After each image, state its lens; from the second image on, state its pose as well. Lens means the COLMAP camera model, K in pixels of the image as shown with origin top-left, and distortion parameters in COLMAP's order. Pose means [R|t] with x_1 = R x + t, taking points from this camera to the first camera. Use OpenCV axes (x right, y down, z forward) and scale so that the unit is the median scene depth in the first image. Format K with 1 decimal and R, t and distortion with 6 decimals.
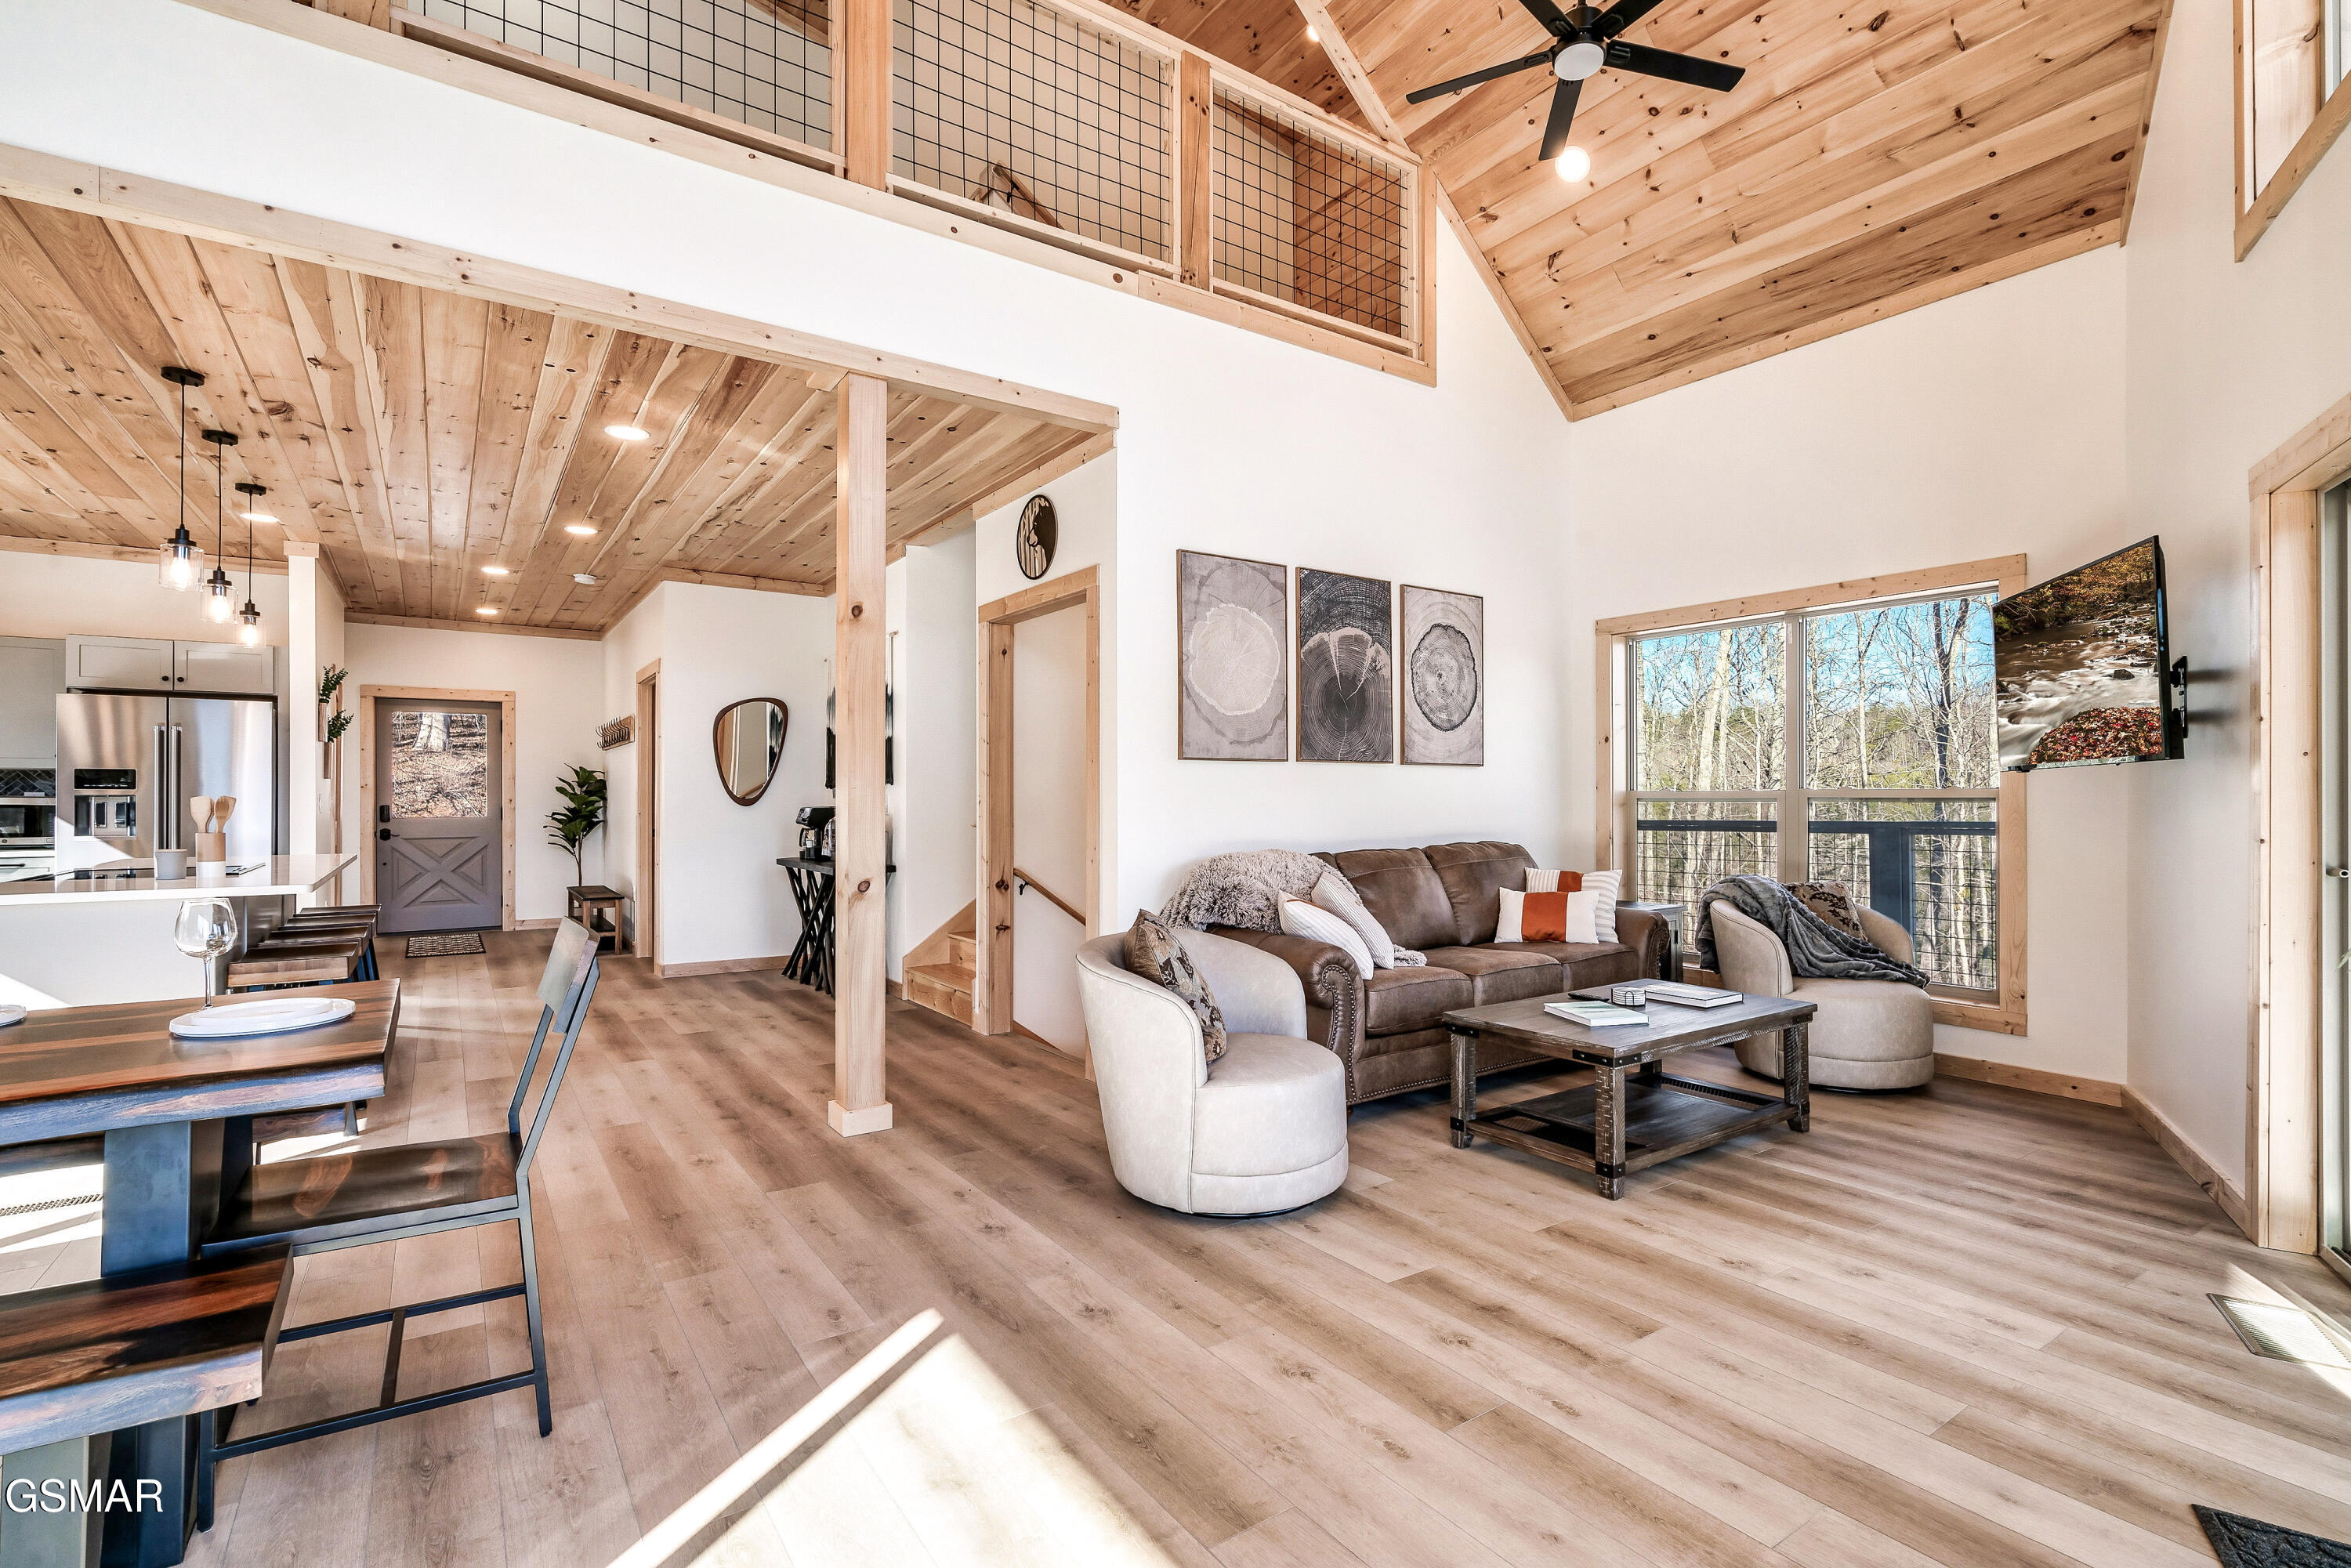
lens RADIAL K [[1072.8, 0, 1170.3], [0, 1072.8, 800.7], [0, 0, 1]] dist [-0.000552, 0.001070]
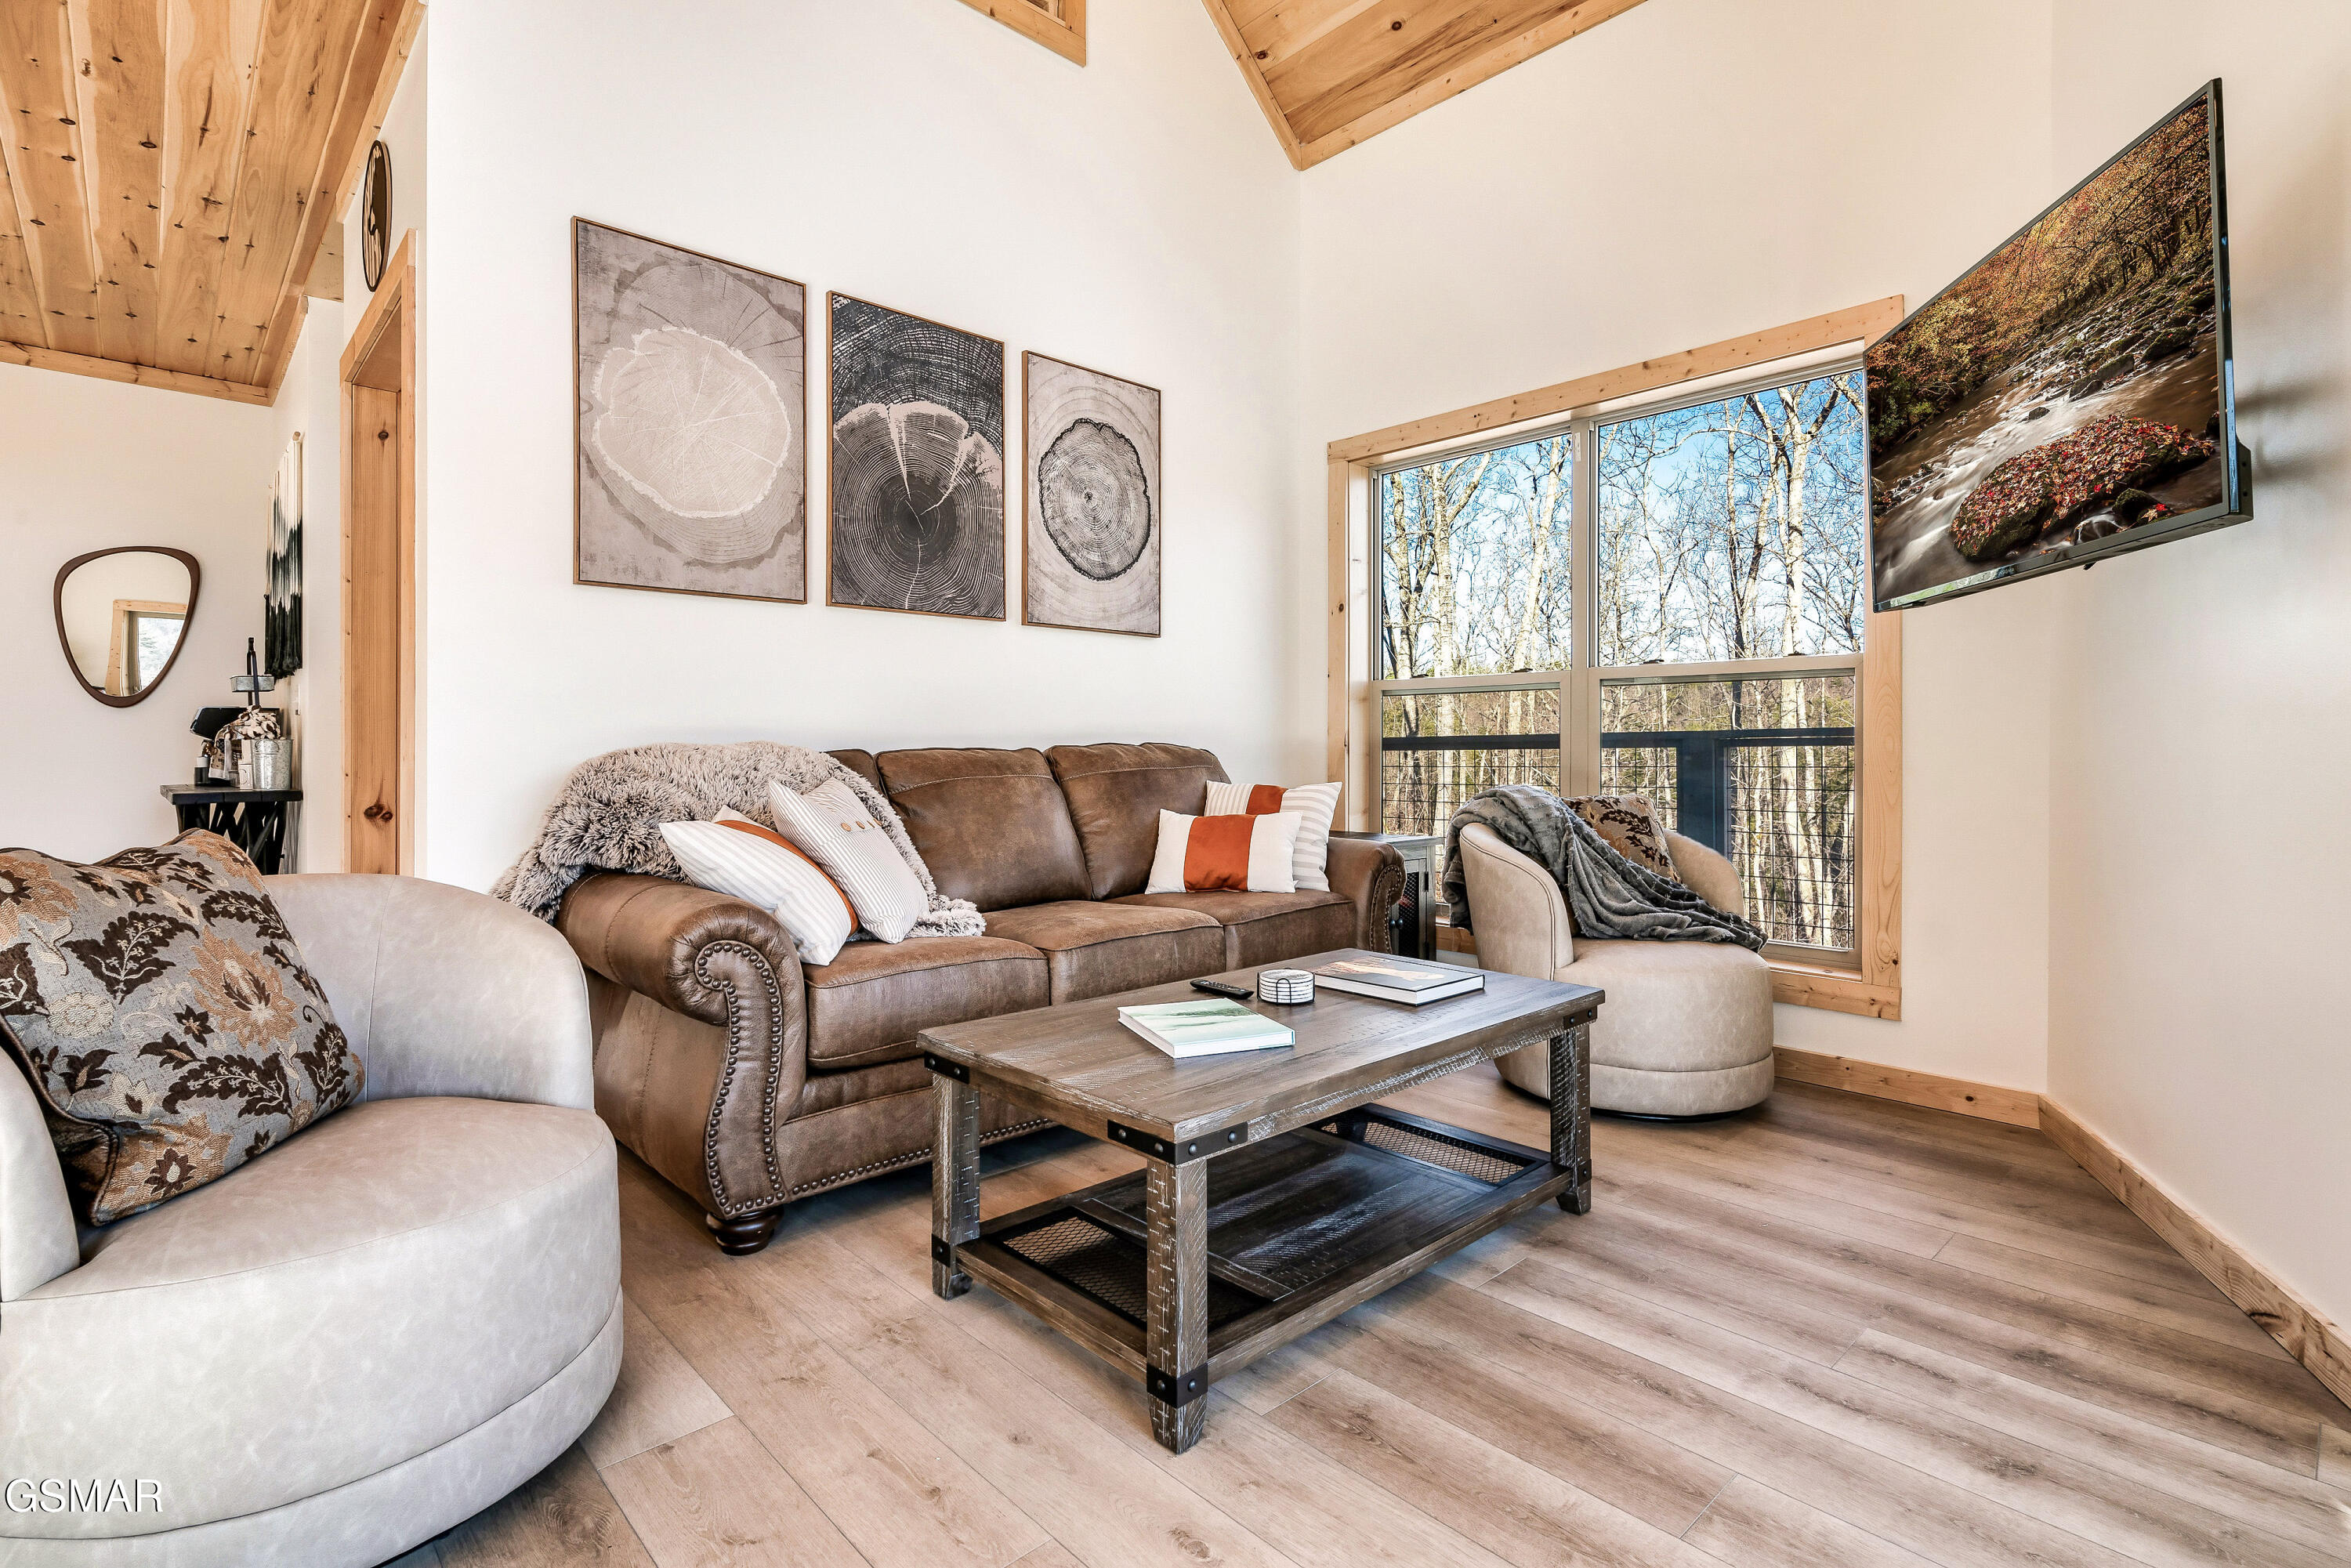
lens RADIAL K [[1112.2, 0, 1143.9], [0, 1112.2, 762.3], [0, 0, 1]] dist [-0.002101, -0.000370]
pose [[0.990633, 0.000151, 0.136552, 0.222012], [-0.001500, 0.999951, 0.009779, 0.049345], [-0.136544, -0.009892, 0.990585, 0.356226]]
